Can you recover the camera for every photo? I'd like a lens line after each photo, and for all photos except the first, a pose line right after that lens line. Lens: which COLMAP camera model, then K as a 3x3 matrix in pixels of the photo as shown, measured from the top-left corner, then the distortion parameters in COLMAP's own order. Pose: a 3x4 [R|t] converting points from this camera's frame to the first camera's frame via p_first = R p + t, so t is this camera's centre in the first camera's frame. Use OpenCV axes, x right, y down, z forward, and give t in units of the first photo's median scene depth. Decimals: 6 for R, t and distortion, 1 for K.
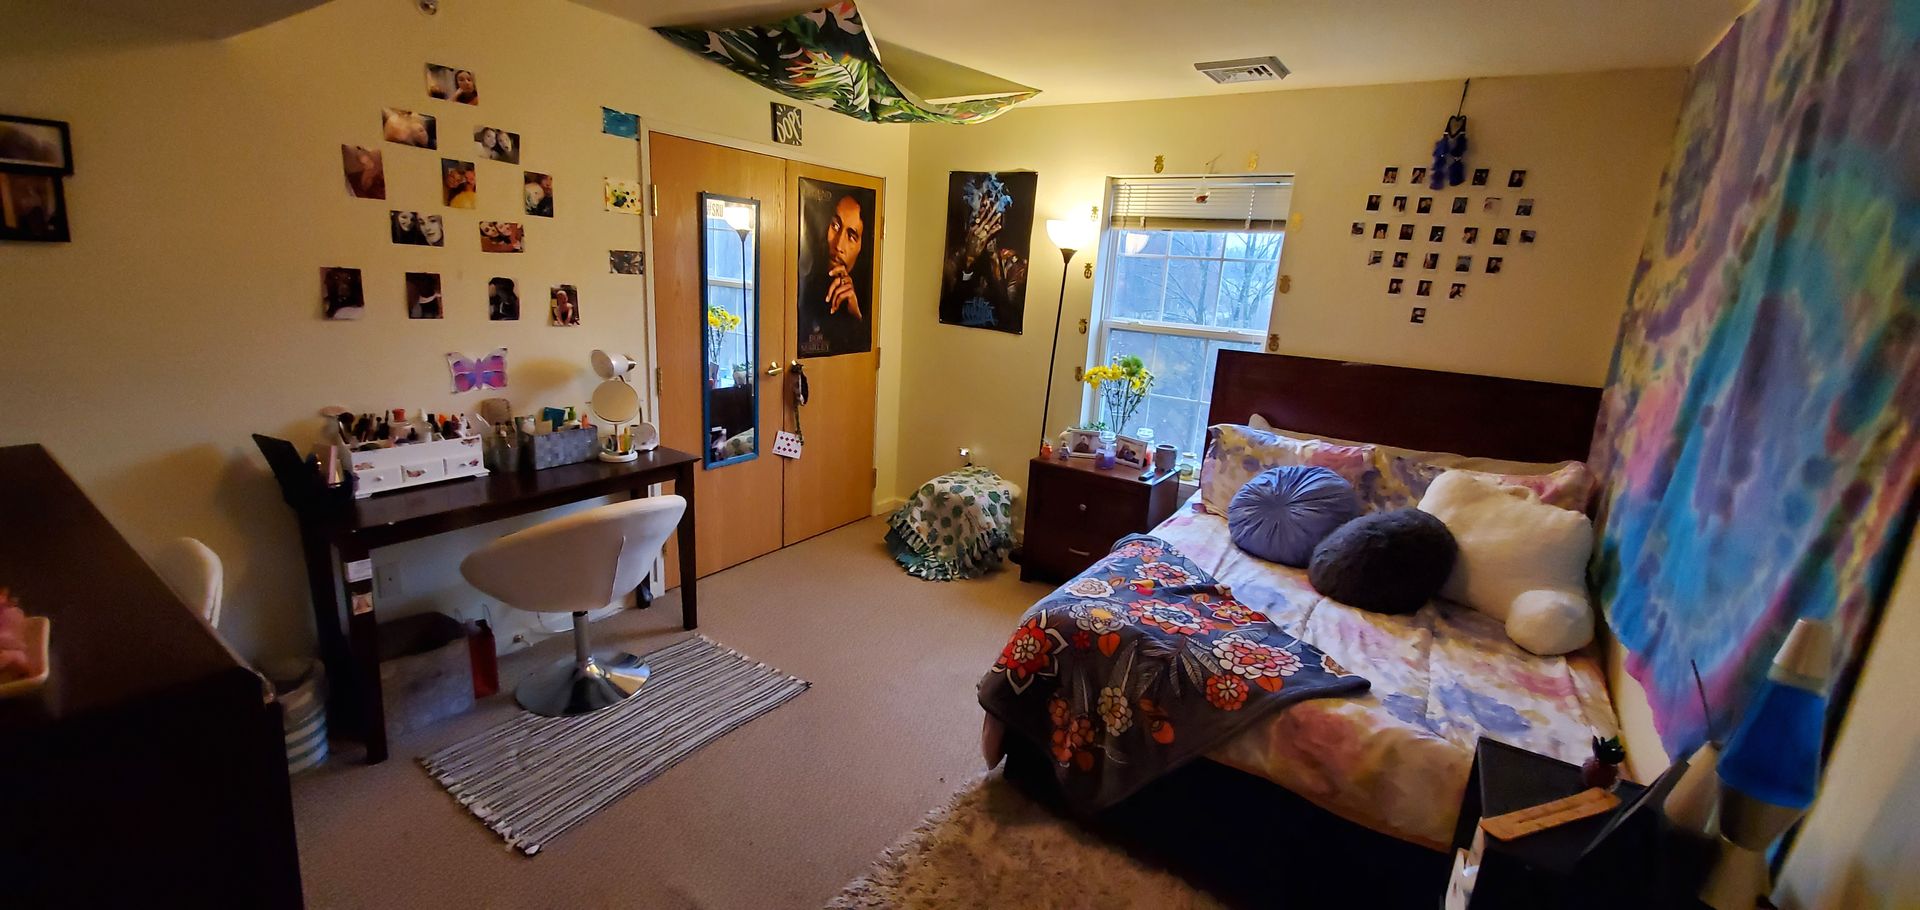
lens RADIAL K [[760.3, 0, 950.4], [0, 760.3, 456.7], [0, 0, 1]] dist [0.009826, -0.016834]
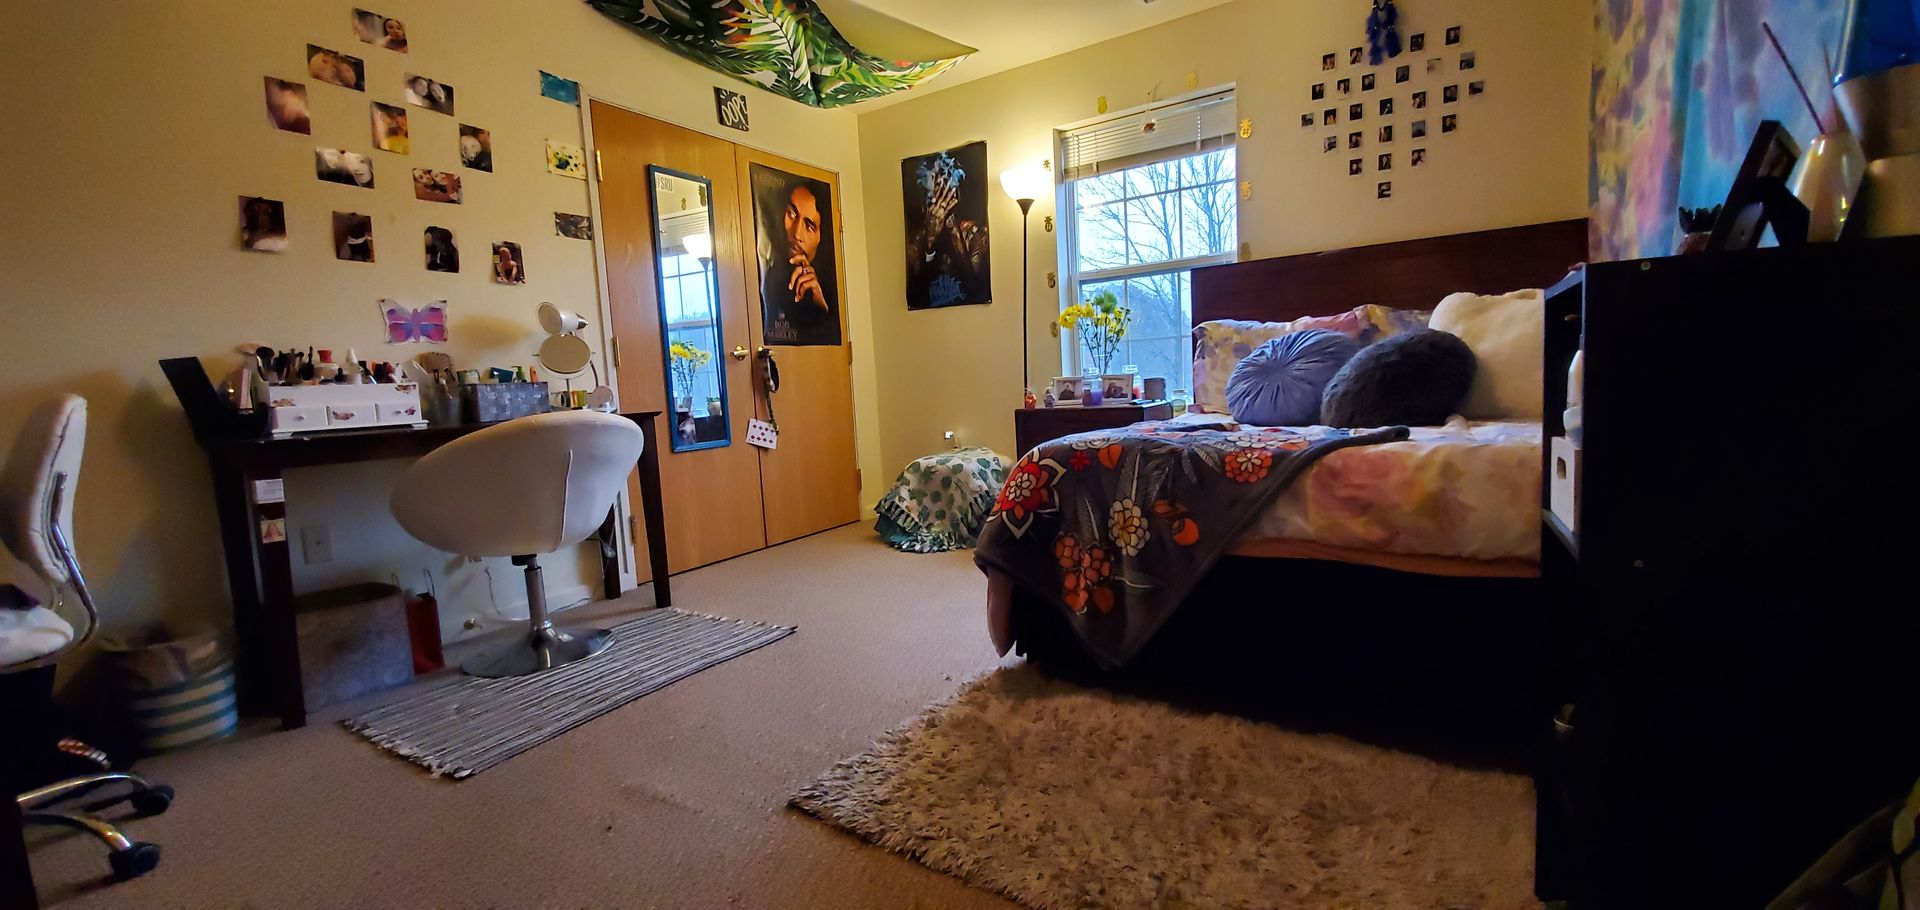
lens RADIAL K [[760.5, 0, 950.9], [0, 760.5, 456.1], [0, 0, 1]] dist [0.012163, -0.016993]
pose [[0.993009, -0.117339, 0.012855, 0.008080], [0.117946, 0.981945, -0.147891, 0.238161], [0.004730, 0.148374, 0.988920, 0.081068]]
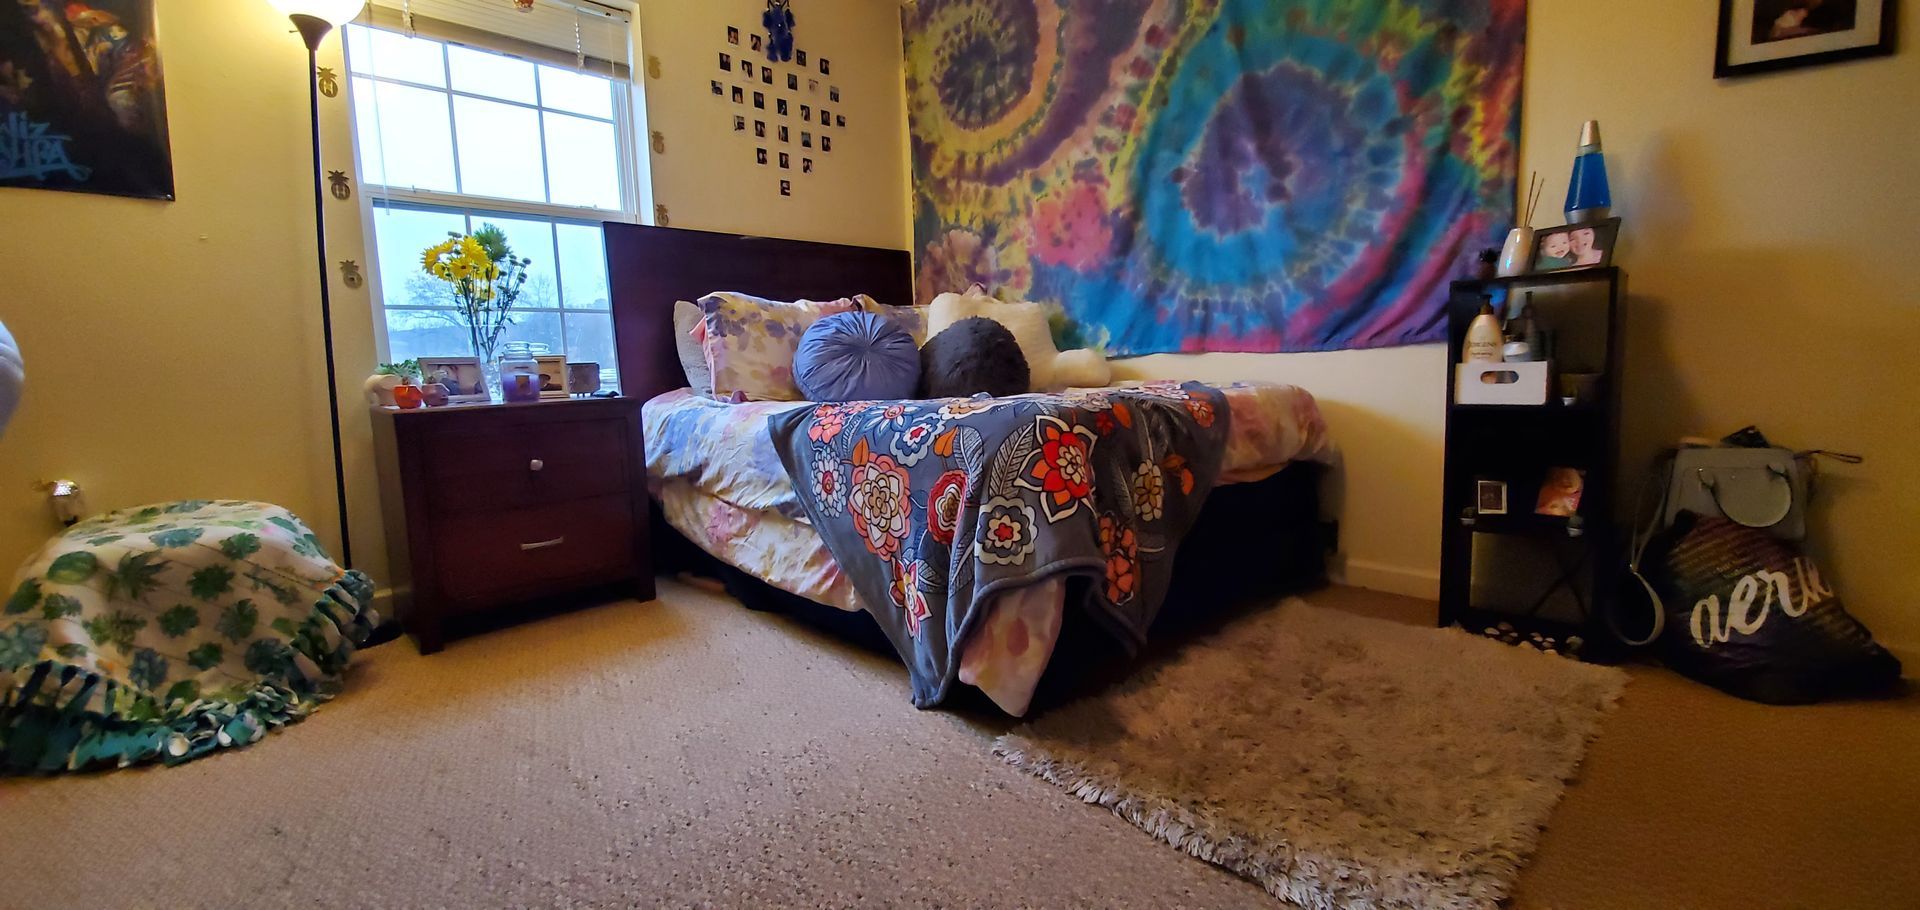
lens RADIAL K [[760.5, 0, 950.9], [0, 760.5, 456.1], [0, 0, 1]] dist [0.012163, -0.016993]
pose [[0.198406, -0.185887, 0.962331, -0.396567], [0.282788, 0.950952, 0.125386, 0.092073], [-0.938438, 0.247259, 0.241241, 0.659888]]
